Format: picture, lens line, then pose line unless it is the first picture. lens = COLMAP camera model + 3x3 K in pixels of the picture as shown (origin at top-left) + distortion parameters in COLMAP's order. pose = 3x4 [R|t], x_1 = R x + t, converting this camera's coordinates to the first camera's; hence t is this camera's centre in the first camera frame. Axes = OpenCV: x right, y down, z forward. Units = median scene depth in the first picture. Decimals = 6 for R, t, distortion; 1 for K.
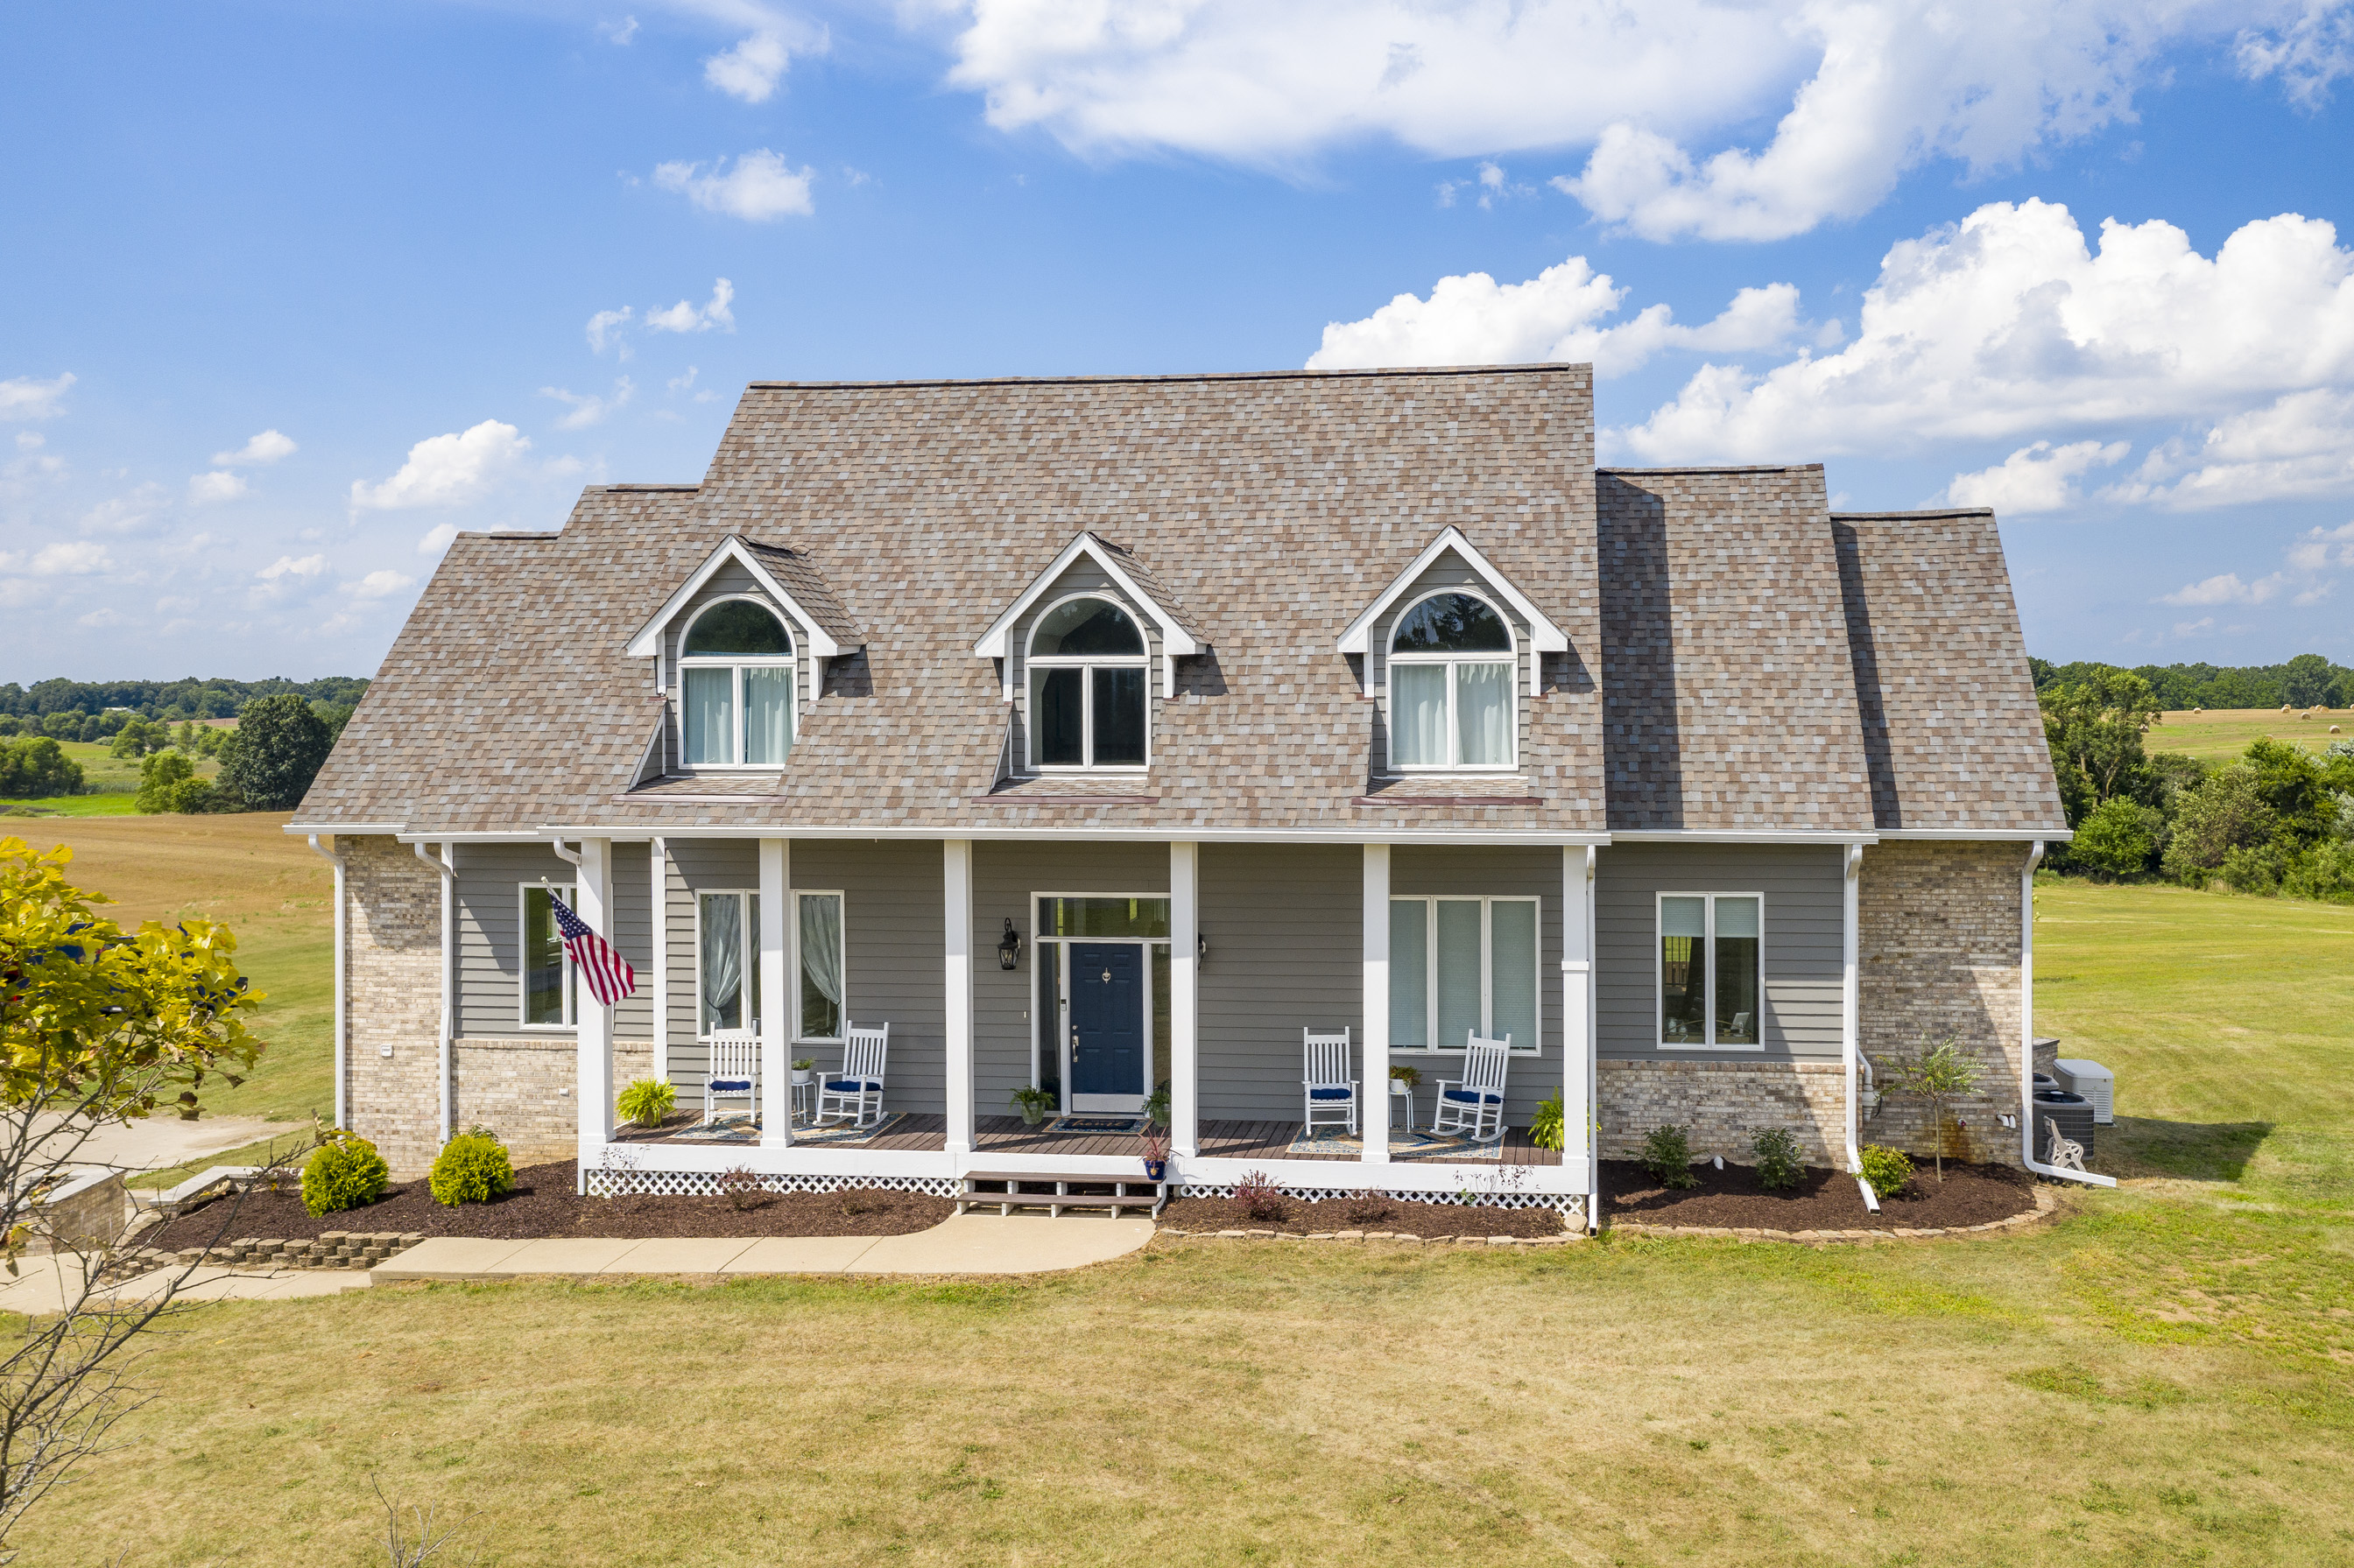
lens RADIAL K [[1932.5, 0, 1271.5], [0, 1932.5, 712.8], [0, 0, 1]] dist [-0.004777, 0.007101]
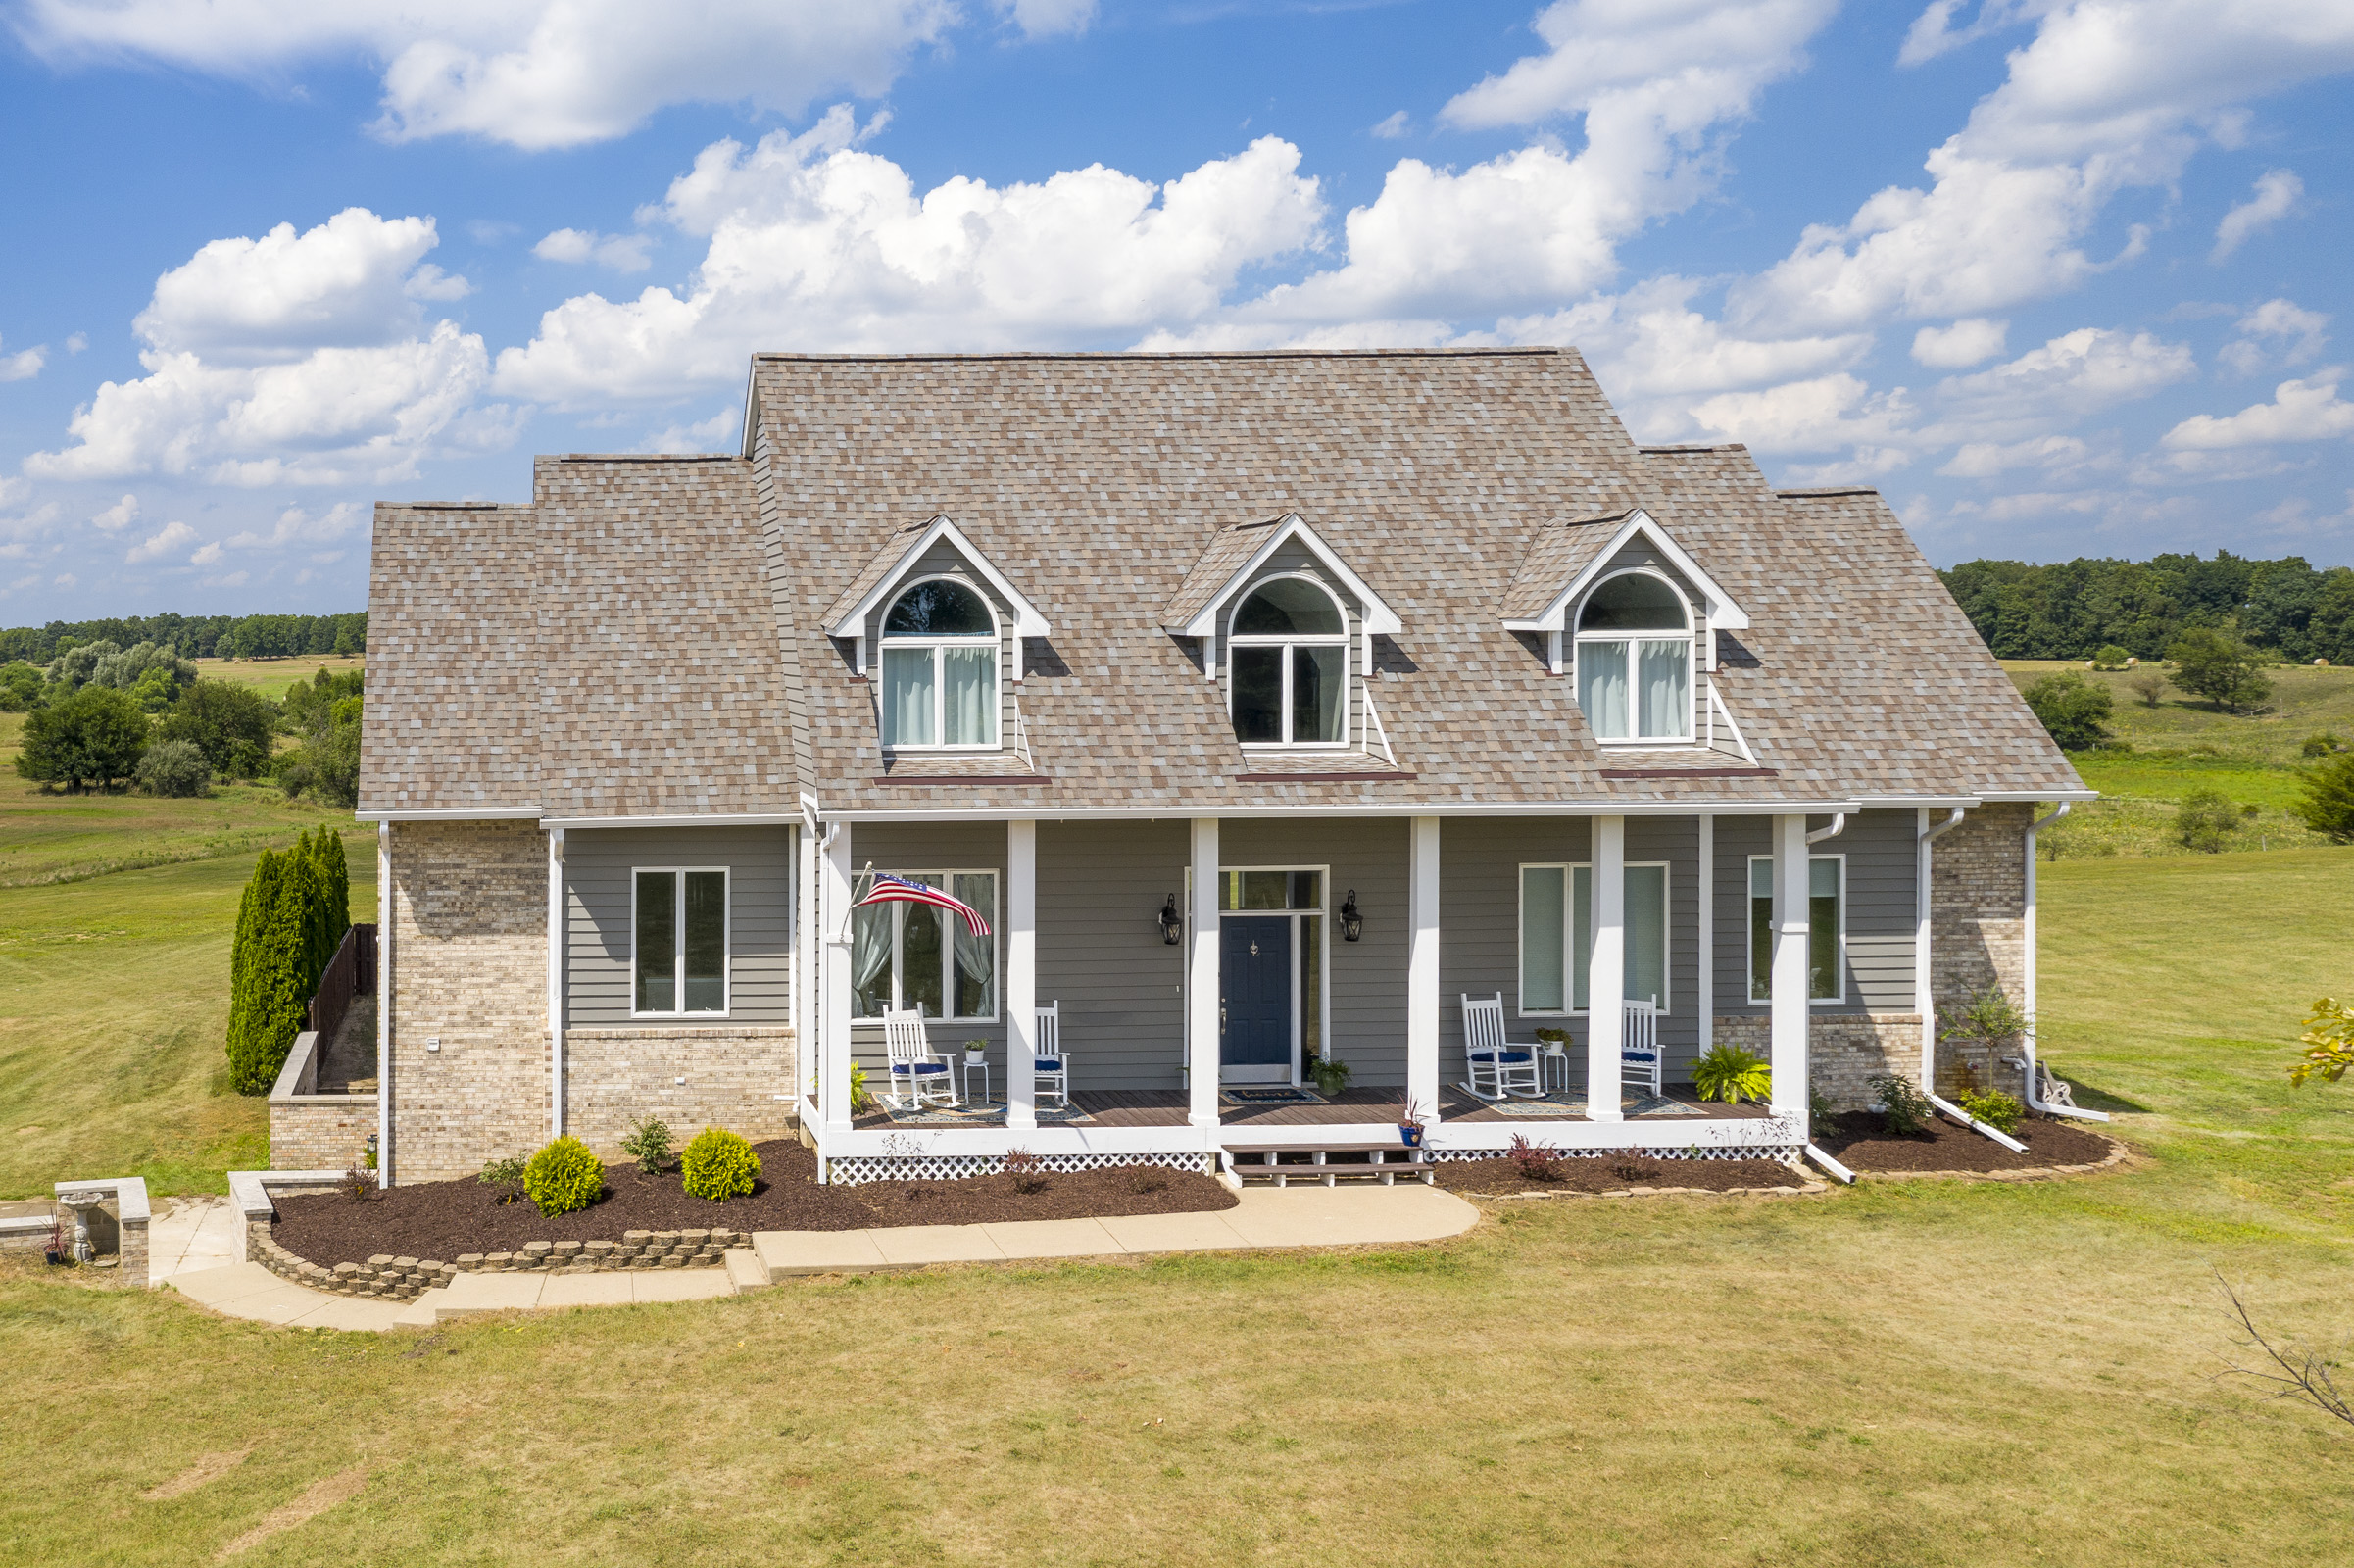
lens RADIAL K [[2010.9, 0, 567.2], [0, 2010.9, 647.4], [0, 0, 1]] dist [-0.003185, -0.002257]
pose [[0.992038, -0.005360, 0.125824, -0.605173], [0.006459, 0.999944, -0.008330, -0.016347], [-0.125772, 0.009076, 0.992018, -0.004491]]
